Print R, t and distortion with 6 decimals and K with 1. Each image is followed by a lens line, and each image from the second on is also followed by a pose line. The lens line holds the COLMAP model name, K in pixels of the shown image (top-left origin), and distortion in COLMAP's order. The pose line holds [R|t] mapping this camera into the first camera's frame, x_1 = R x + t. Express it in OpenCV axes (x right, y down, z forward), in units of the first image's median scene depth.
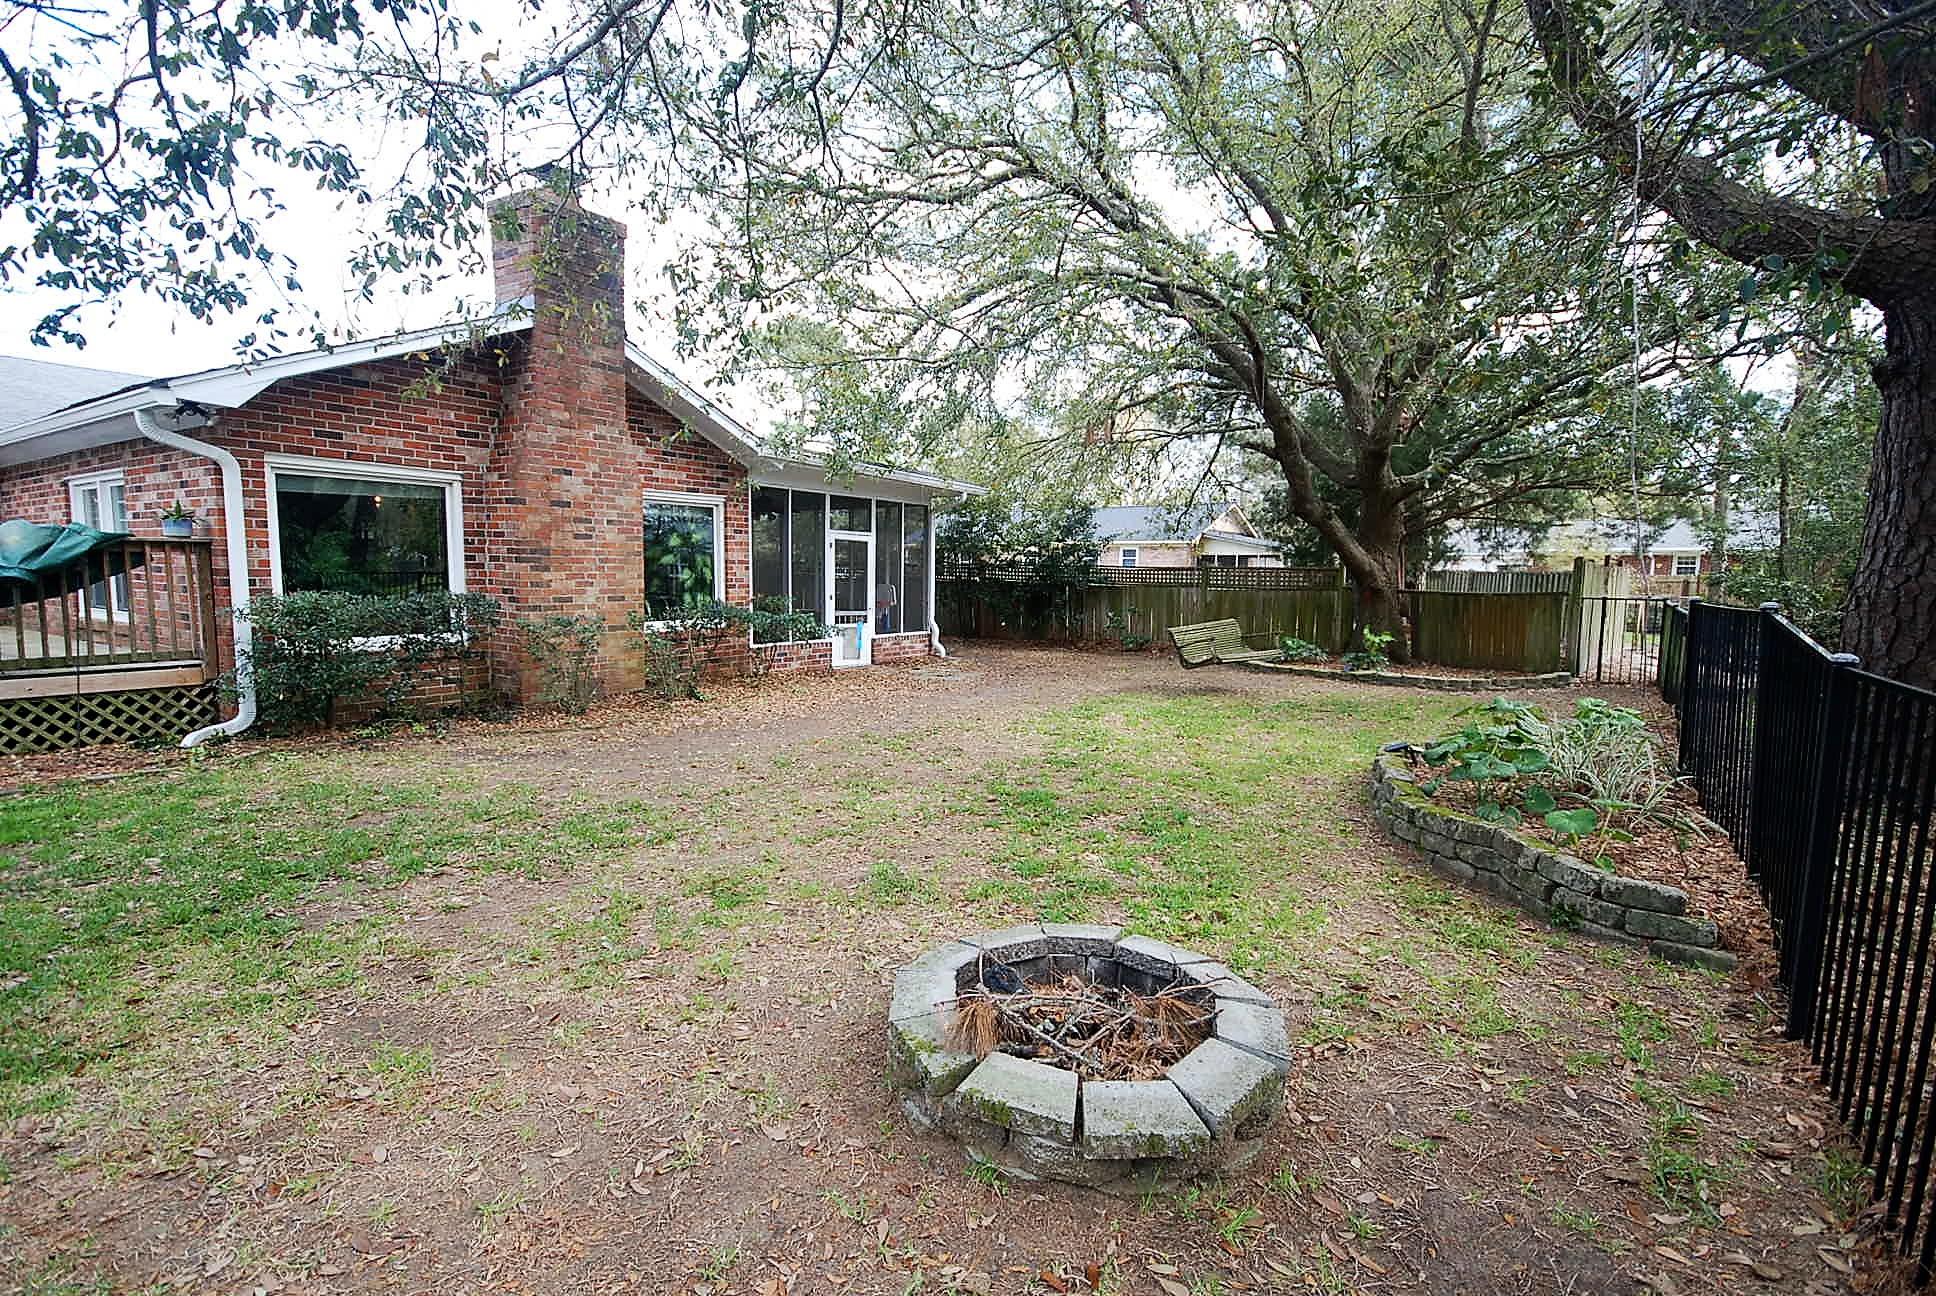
lens RADIAL K [[889.0, 0, 968.0], [0, 889.0, 648.0], [0, 0, 1]] dist [0.001270, 0.000234]
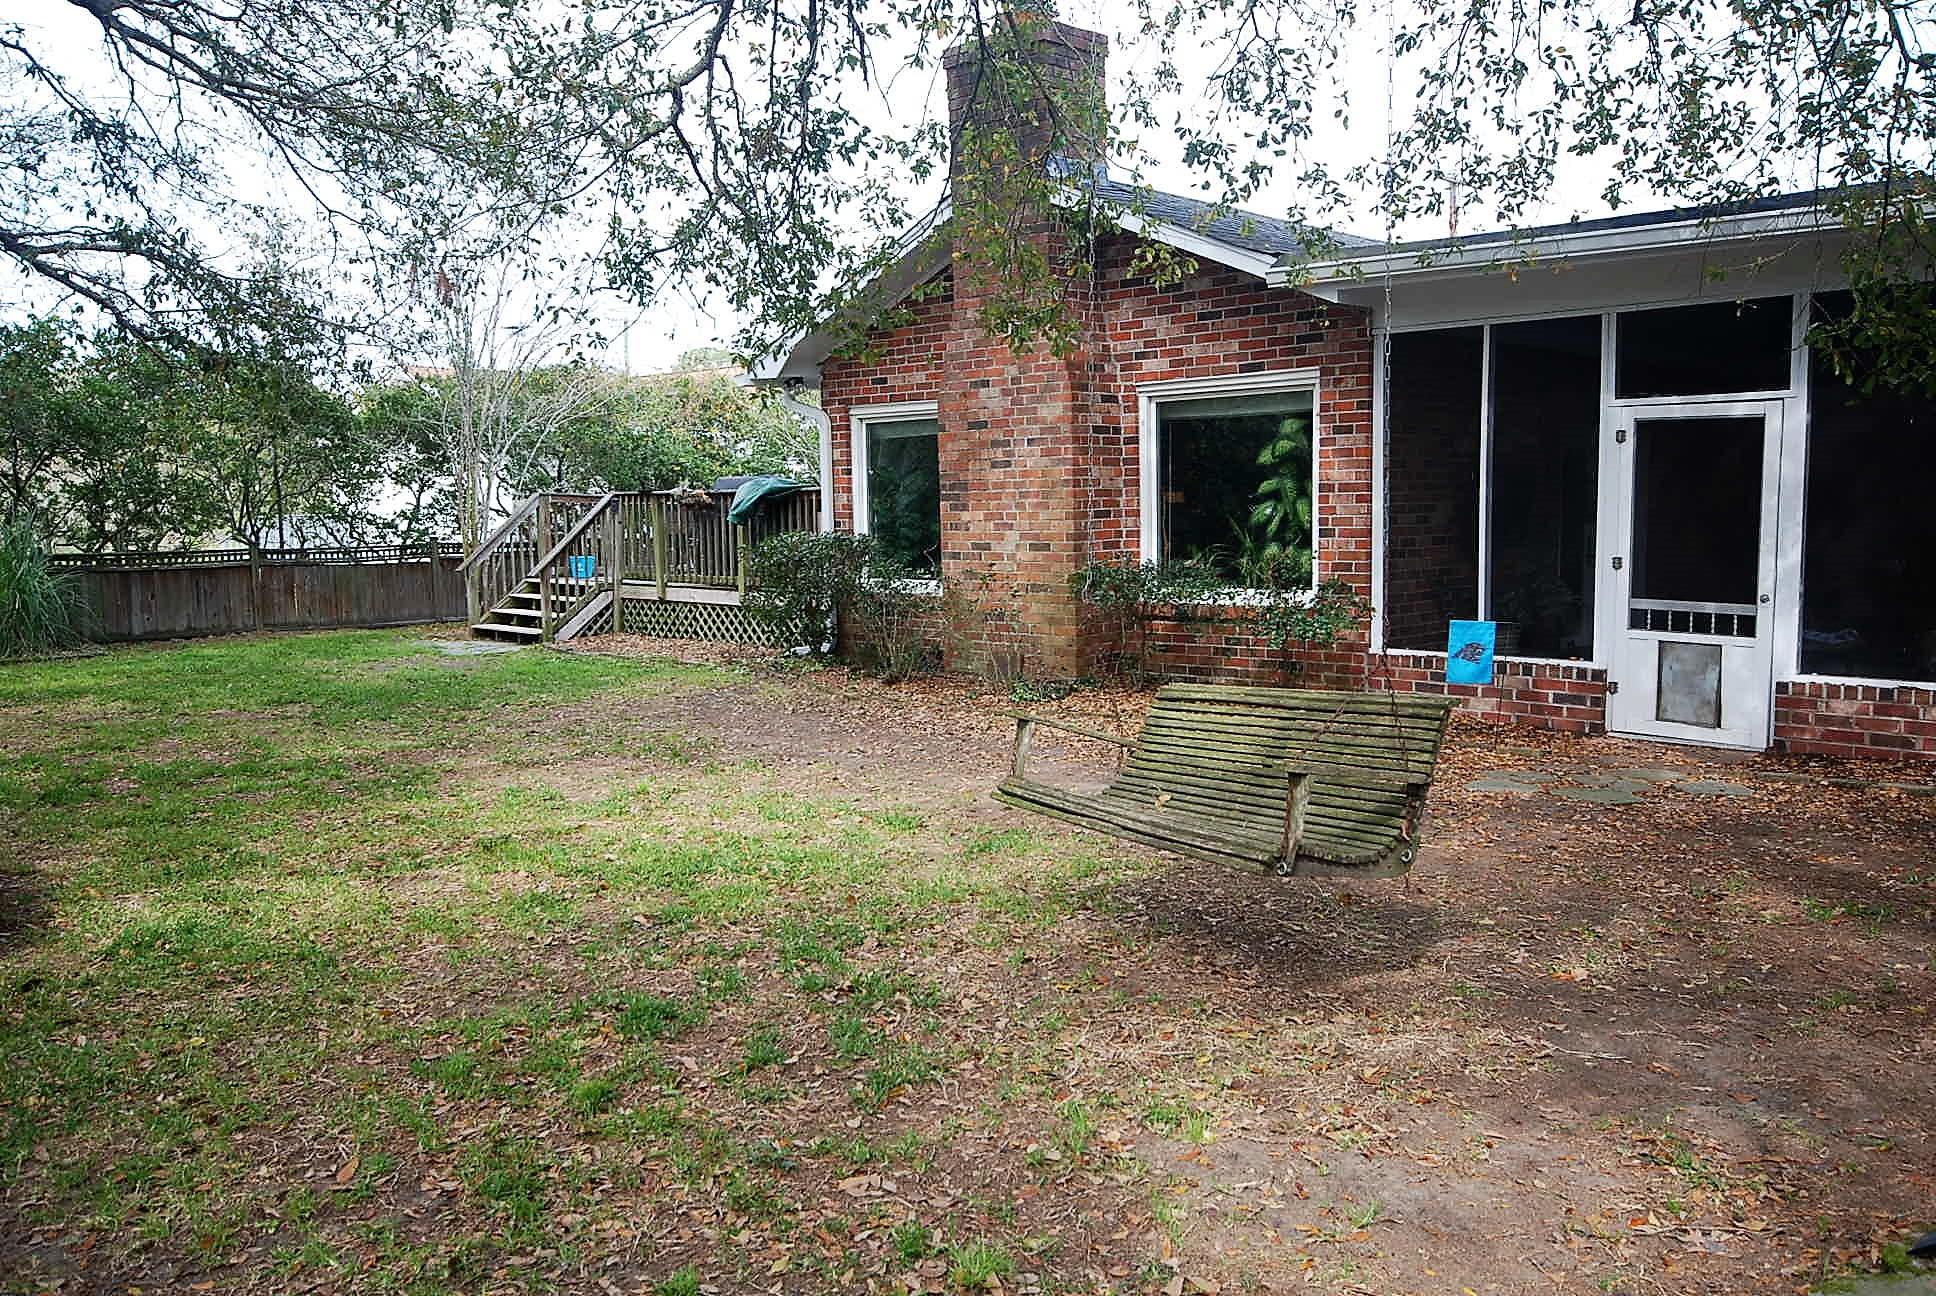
lens RADIAL K [[1495.5, 0, 968.0], [0, 1495.5, 648.0], [0, 0, 1]] dist [-0.007363, -0.003307]
pose [[-0.167970, 0.081782, -0.982394, 0.732226], [-0.075185, 0.992587, 0.095486, -0.077308], [0.982921, 0.089900, -0.160576, 1.032610]]
